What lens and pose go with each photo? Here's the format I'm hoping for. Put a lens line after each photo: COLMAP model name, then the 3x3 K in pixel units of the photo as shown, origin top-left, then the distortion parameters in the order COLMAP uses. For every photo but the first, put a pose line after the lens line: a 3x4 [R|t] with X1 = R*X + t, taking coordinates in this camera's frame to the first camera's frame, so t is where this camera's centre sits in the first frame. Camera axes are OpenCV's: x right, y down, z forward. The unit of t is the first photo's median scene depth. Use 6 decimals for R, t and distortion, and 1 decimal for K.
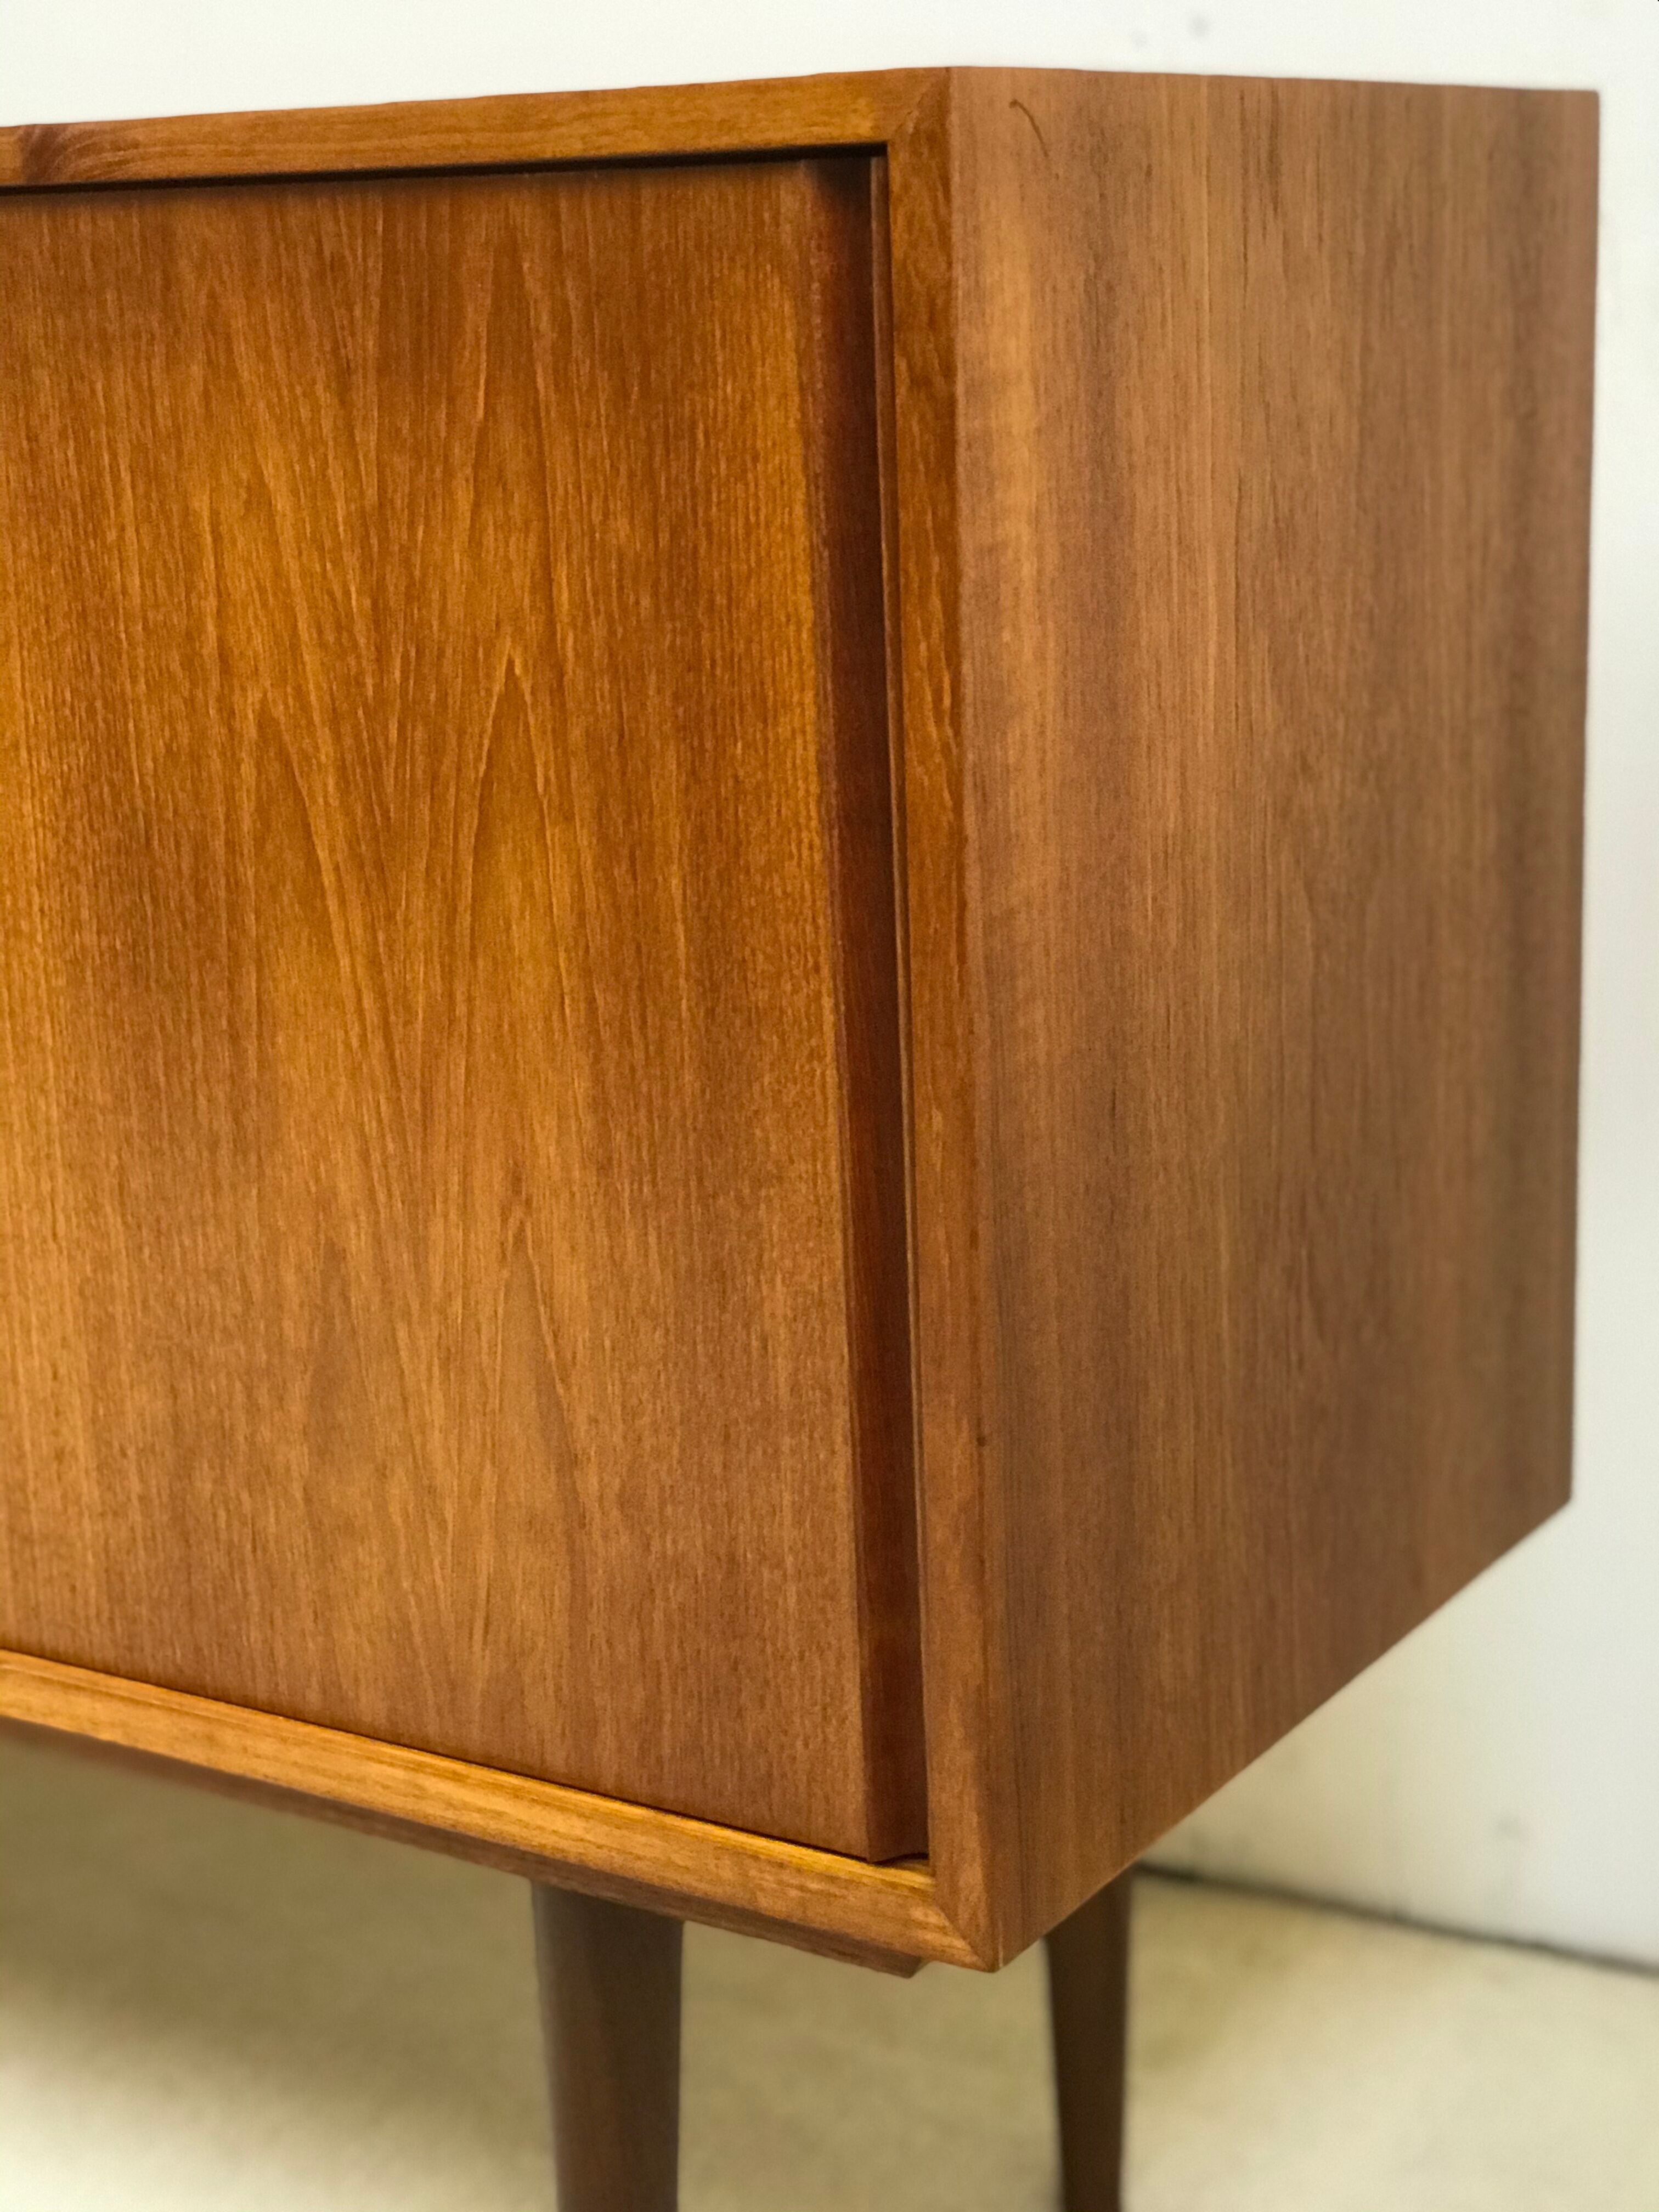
lens RADIAL K [[3685.3, 0, 816.0], [0, 3685.3, 1109.8], [0, 0, 1]] dist [-0.075103, 0.846869]
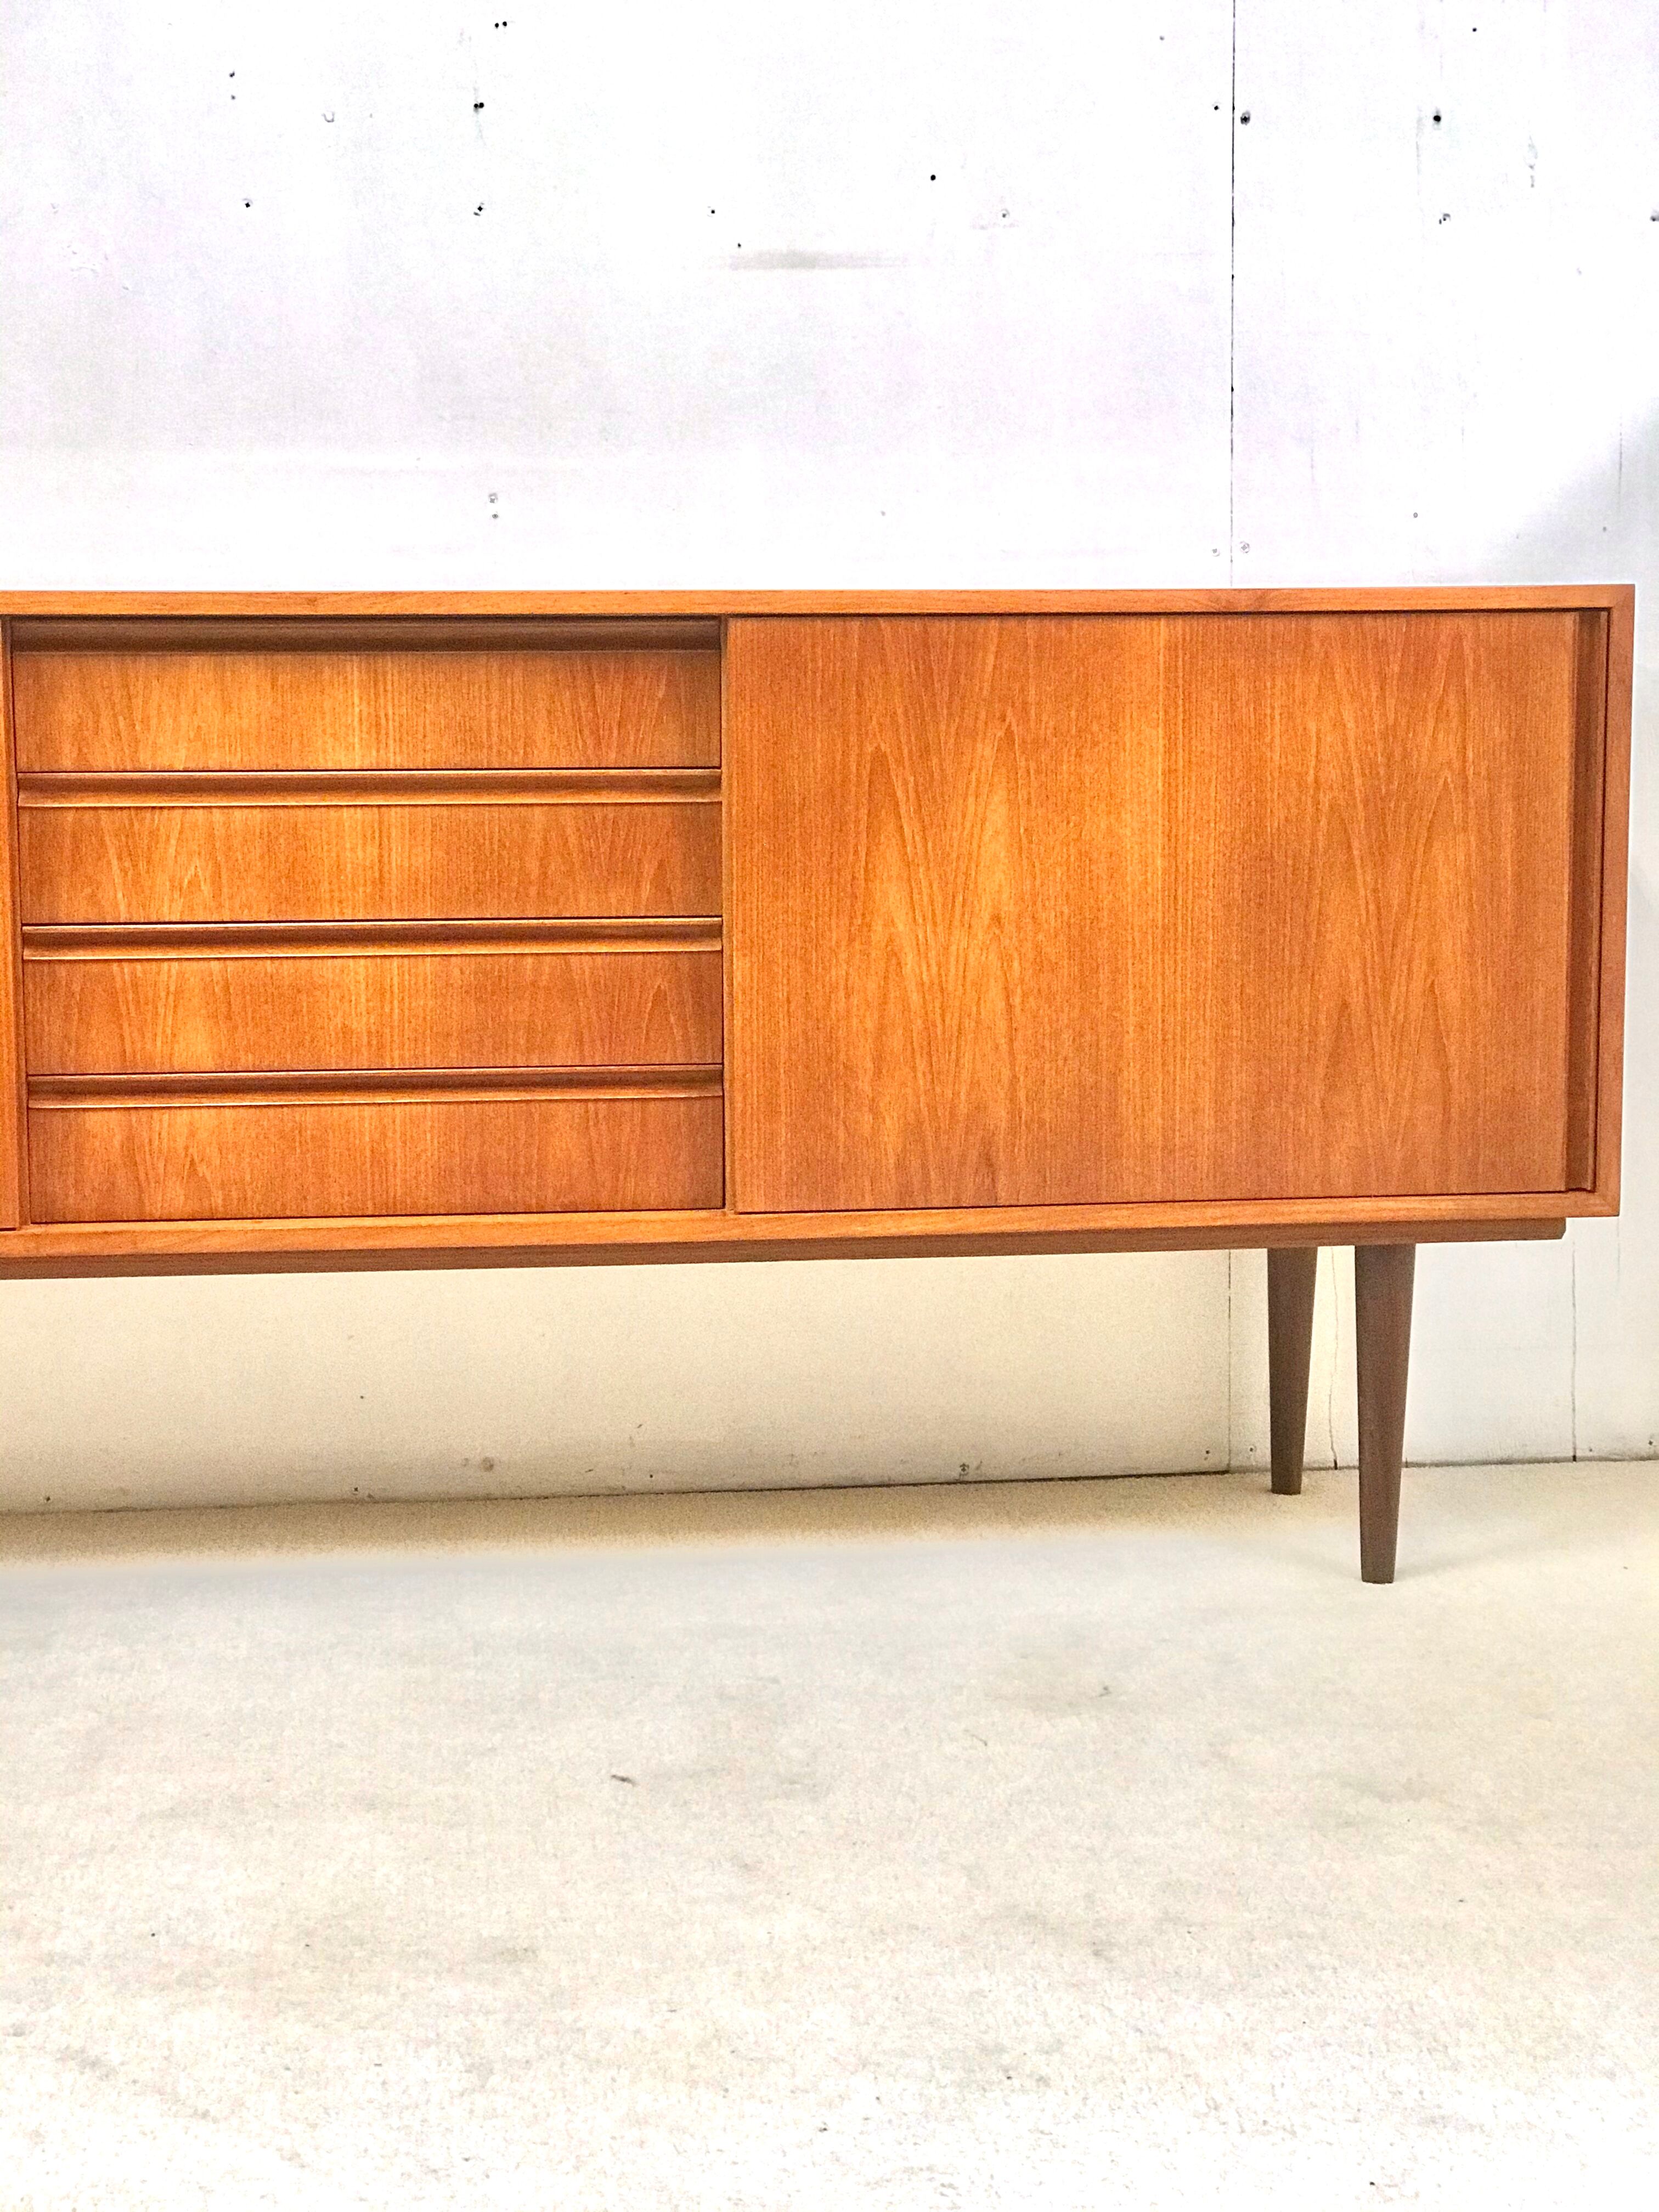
lens RADIAL K [[3615.8, 0, 829.1], [0, 3615.8, 1087.9], [0, 0, 1]] dist [-0.033850, 0.791868]
pose [[0.773106, -0.048560, 0.632415, -2.244322], [0.131340, 0.987711, -0.084718, 0.292885], [-0.620529, 0.148557, 0.769983, -0.839756]]
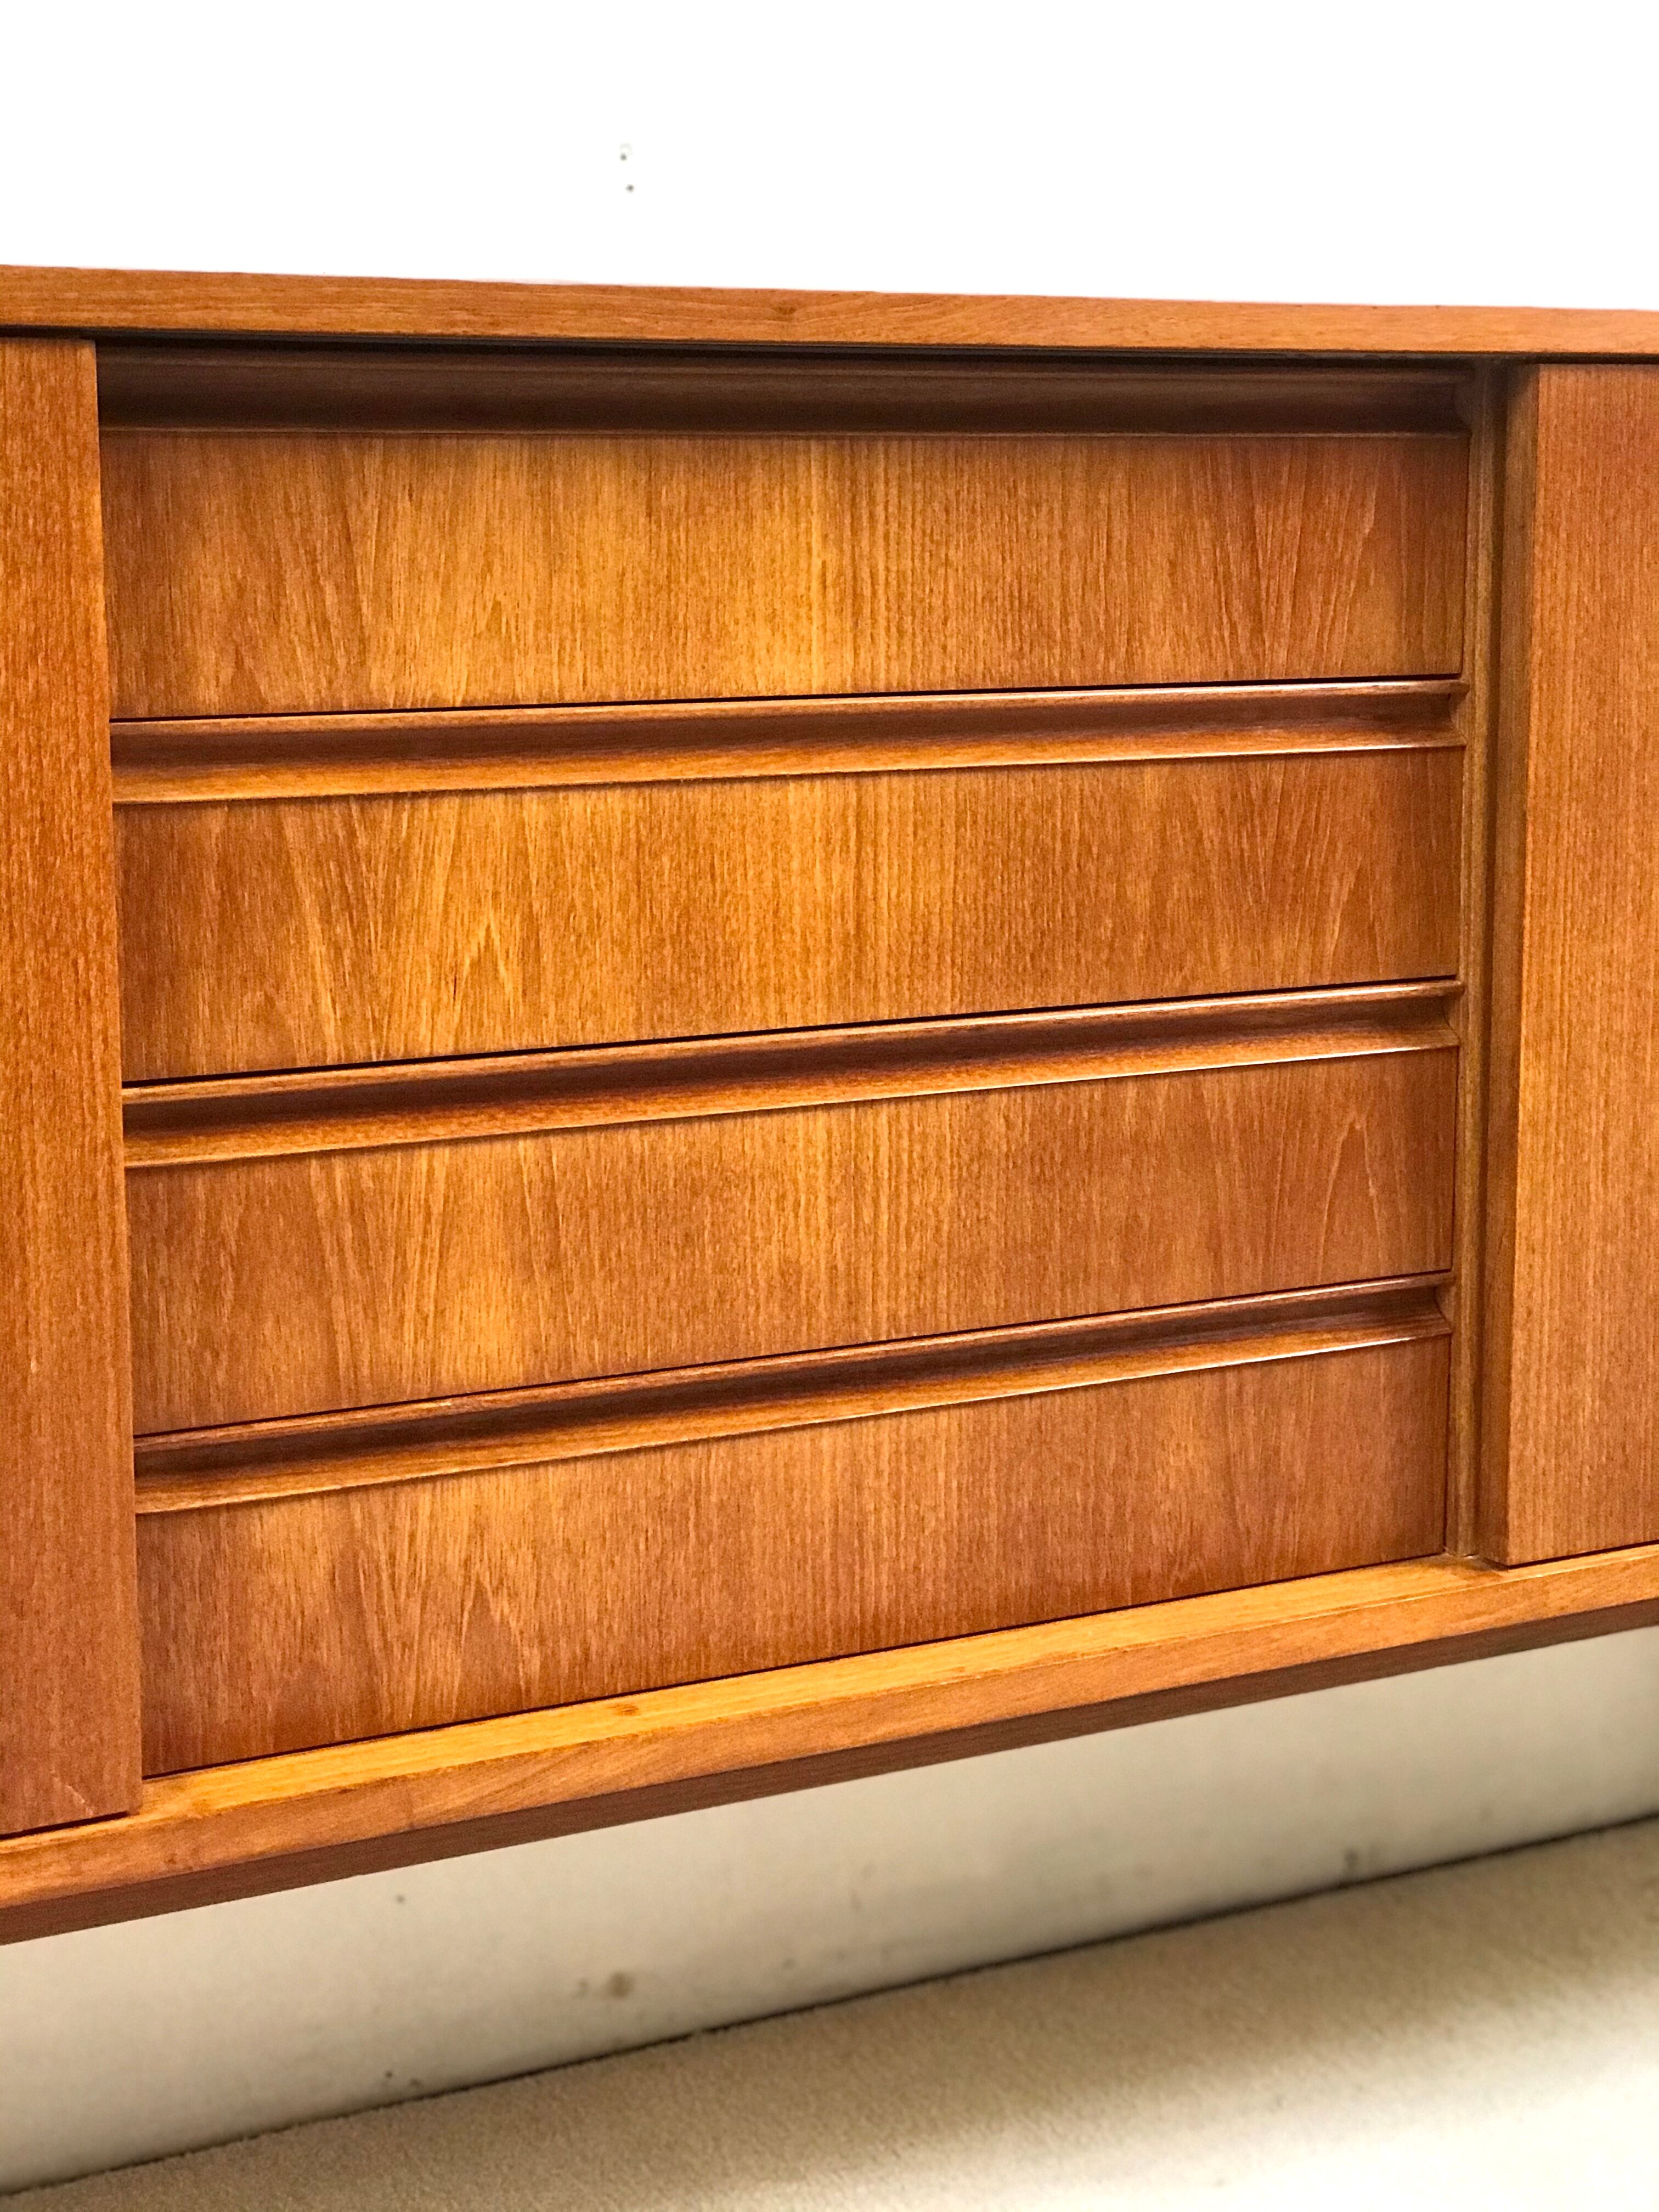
lens RADIAL K [[3615.8, 0, 829.1], [0, 3615.8, 1087.9], [0, 0, 1]] dist [-0.033850, 0.791868]
pose [[0.492372, -0.107994, 0.863659, -1.854617], [0.200408, 0.979678, 0.008248, -0.102965], [-0.846999, 0.169023, 0.504009, 0.853983]]
